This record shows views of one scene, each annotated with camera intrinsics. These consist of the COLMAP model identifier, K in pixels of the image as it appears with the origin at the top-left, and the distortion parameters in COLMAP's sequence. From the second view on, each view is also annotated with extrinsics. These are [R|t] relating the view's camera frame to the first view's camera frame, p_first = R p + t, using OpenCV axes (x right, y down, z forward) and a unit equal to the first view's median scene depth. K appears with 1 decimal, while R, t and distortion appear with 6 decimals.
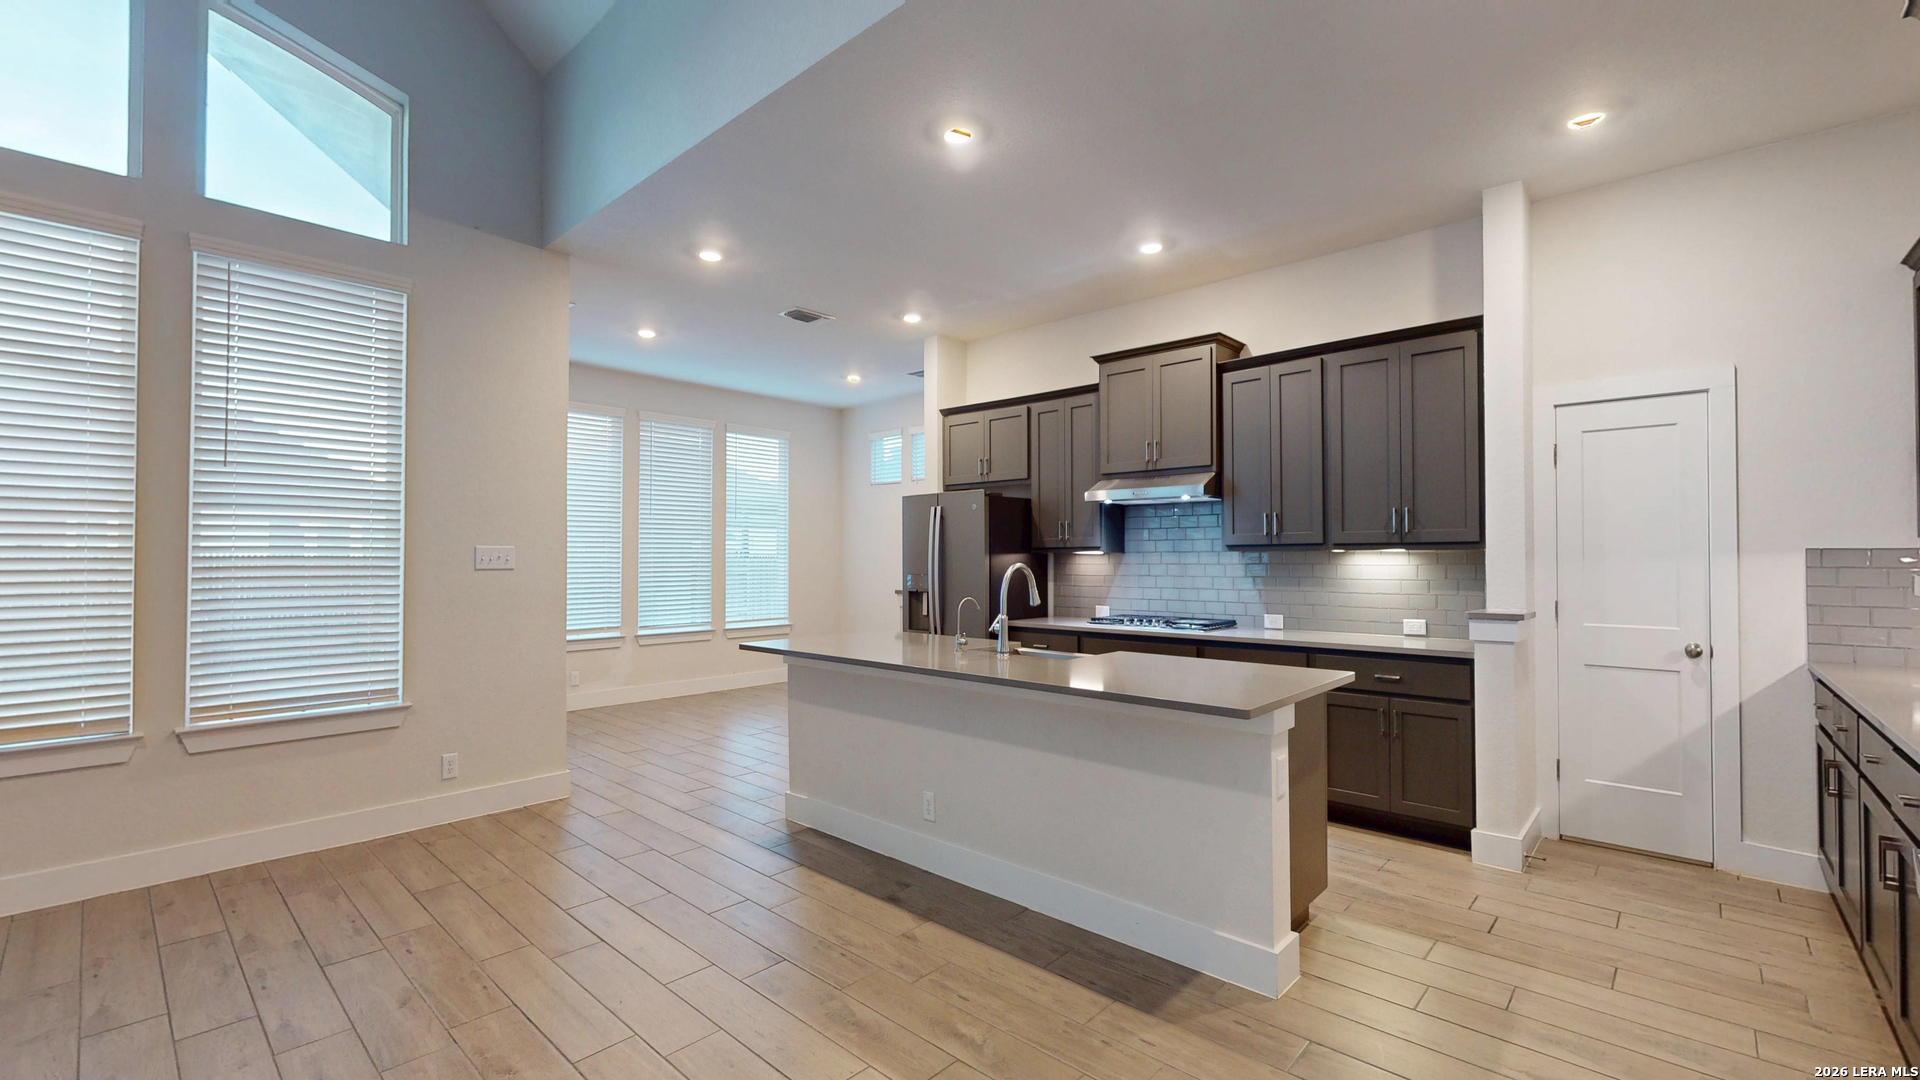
lens RADIAL K [[799.2, 0, 960.1], [0, 799.2, 546.6], [0, 0, 1]] dist [-0.000070, 0.000309]
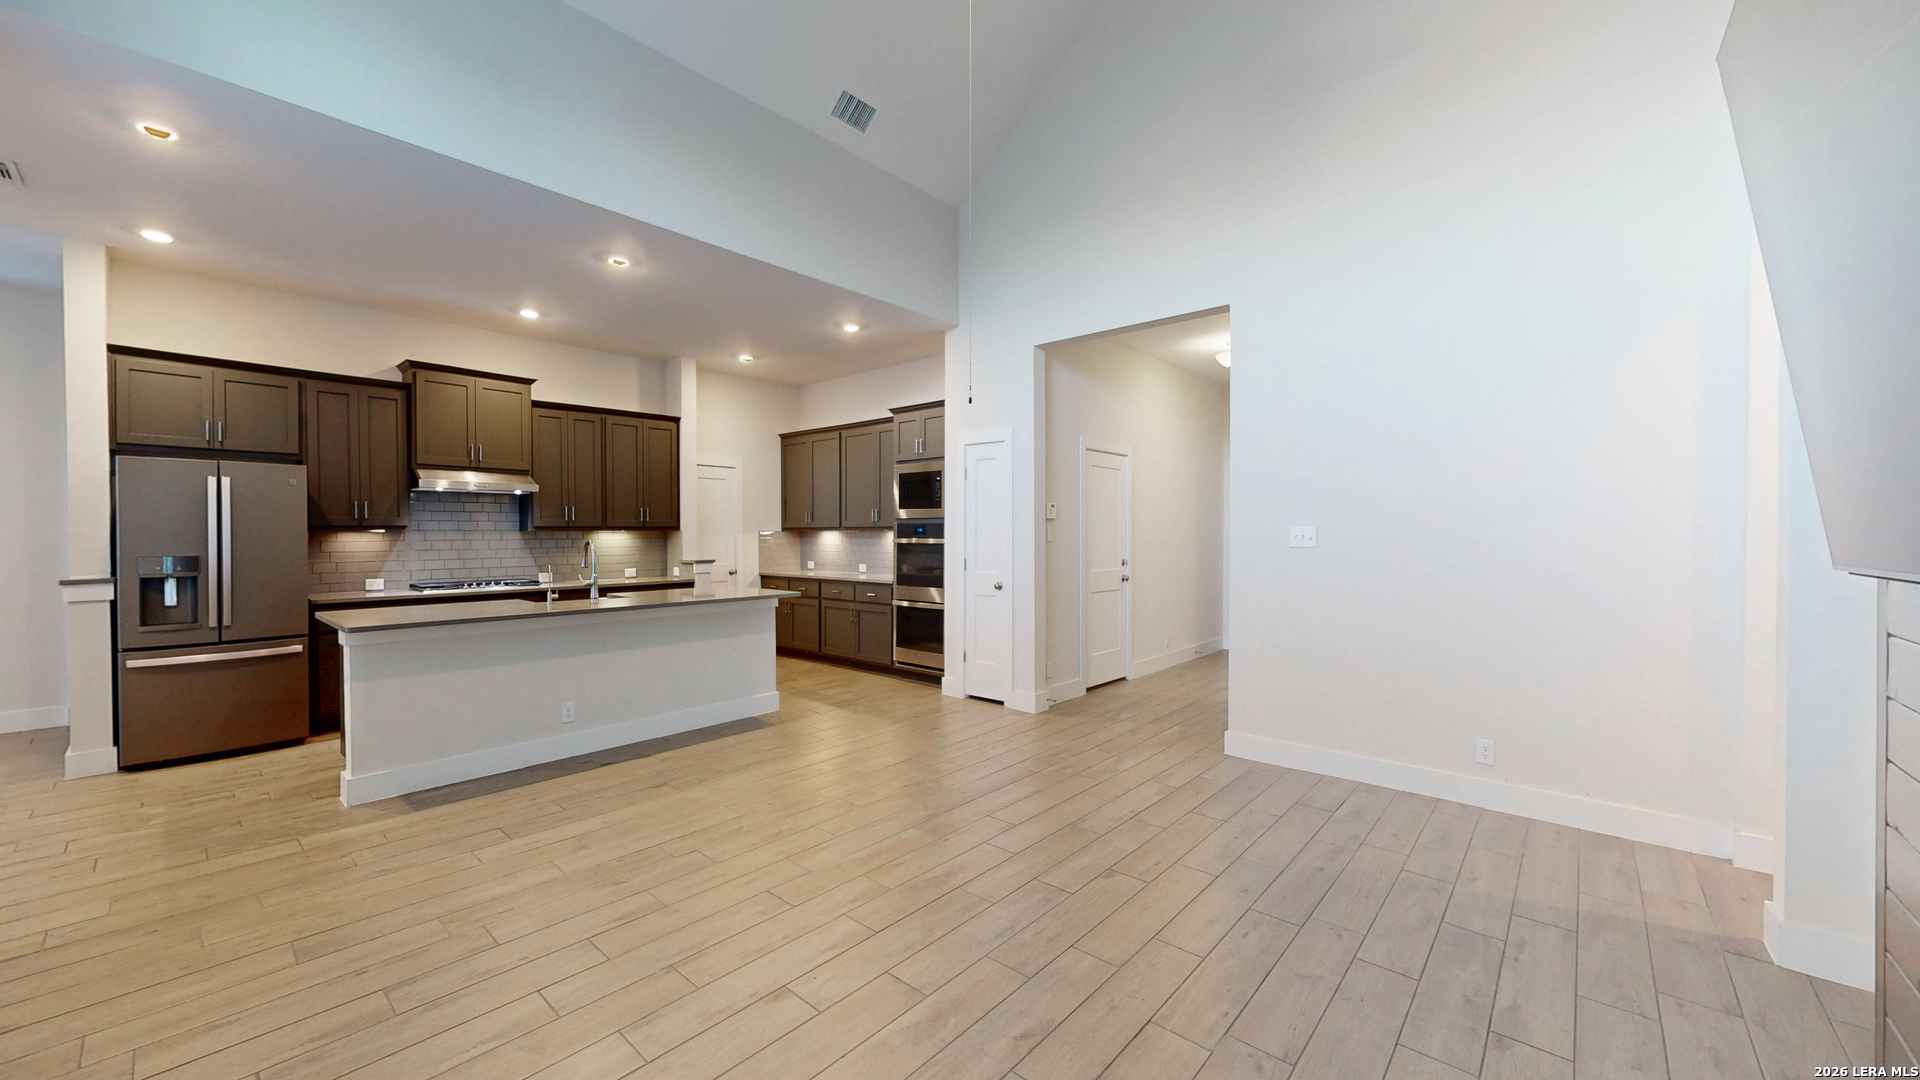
lens RADIAL K [[707.2, 0, 954.1], [0, 707.2, 539.9], [0, 0, 1]] dist [0.006050, -0.000908]
pose [[-0.012439, -0.009703, 0.999876, -1.121838], [-0.014464, 0.999850, 0.009523, -0.000855], [-0.999818, -0.014344, -0.012577, 0.293805]]
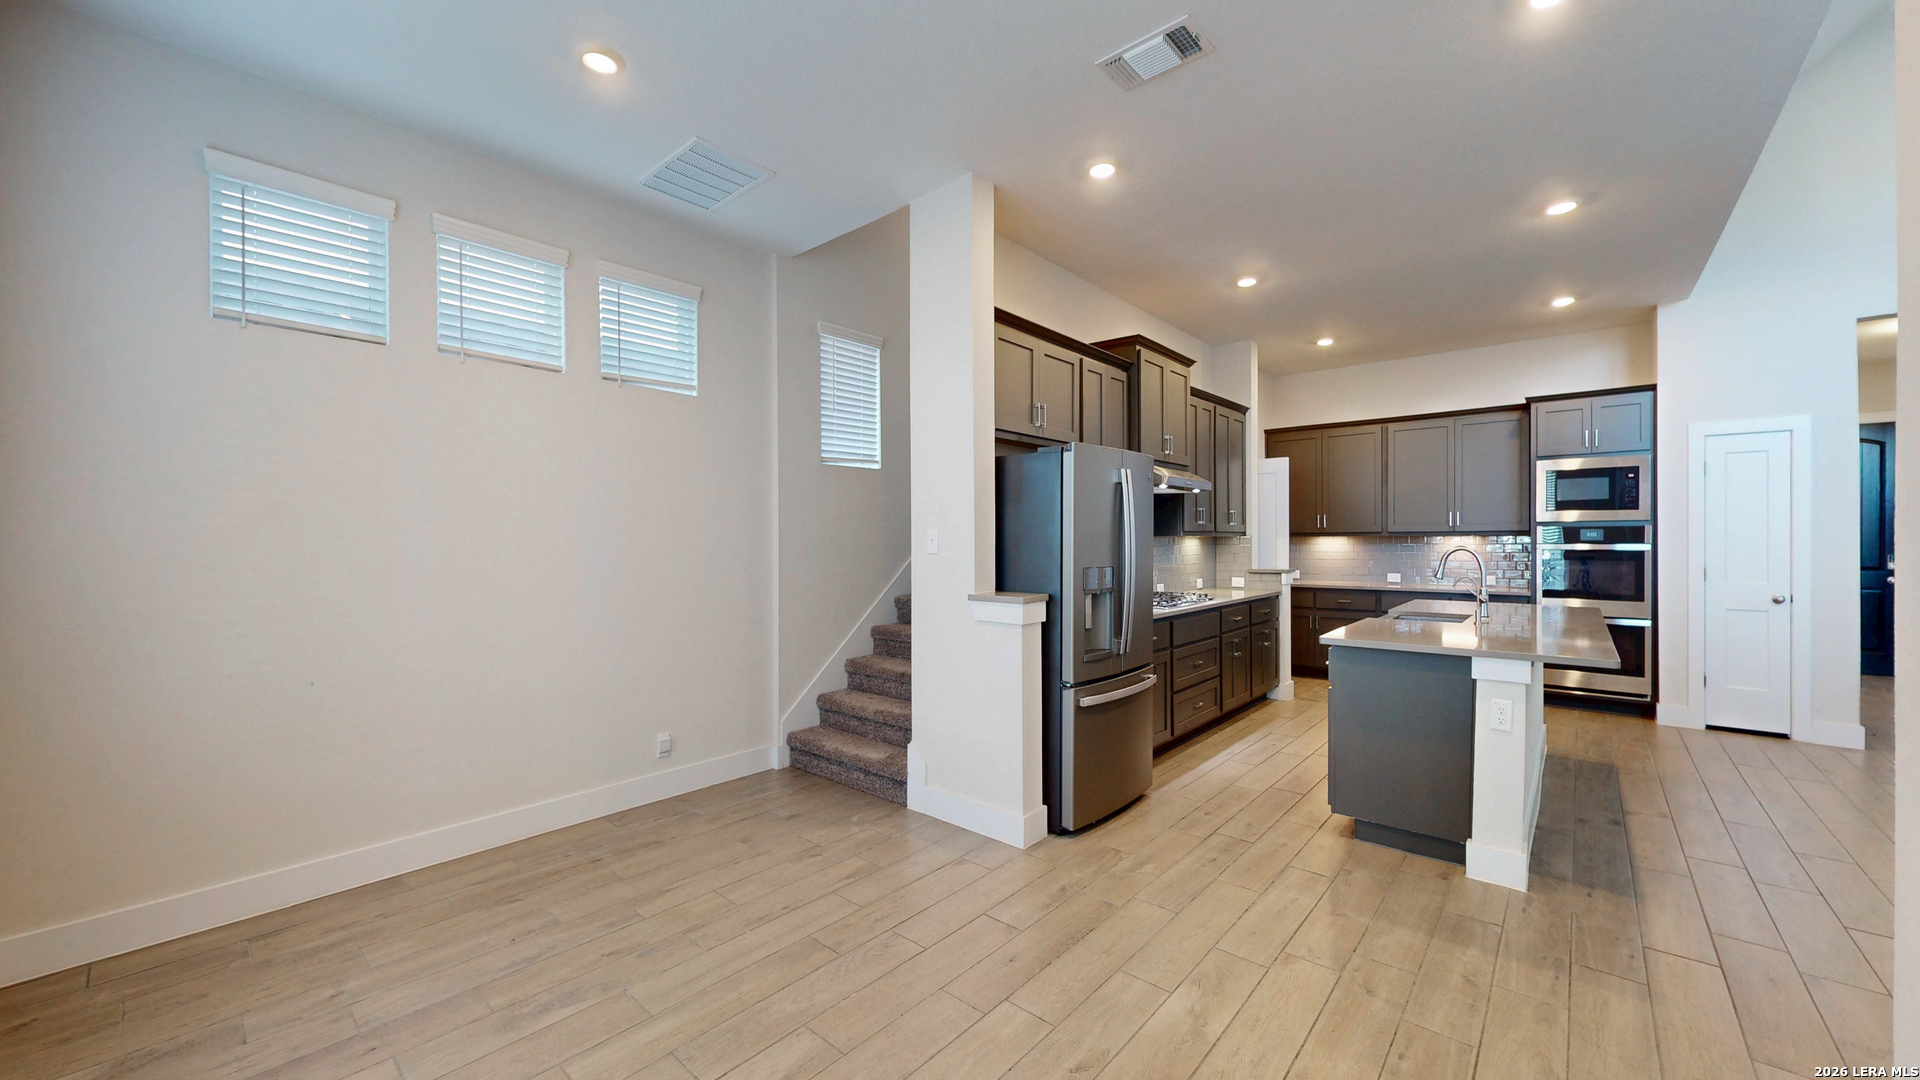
lens RADIAL K [[728.3, 0, 952.7], [0, 728.3, 530.7], [0, 0, 1]] dist [0.001669, 0.000359]
pose [[-0.024318, 0.010515, 0.999649, -0.933681], [-0.013302, 0.999853, -0.010841, 0.016690], [-0.999616, -0.013561, -0.024175, 1.616240]]
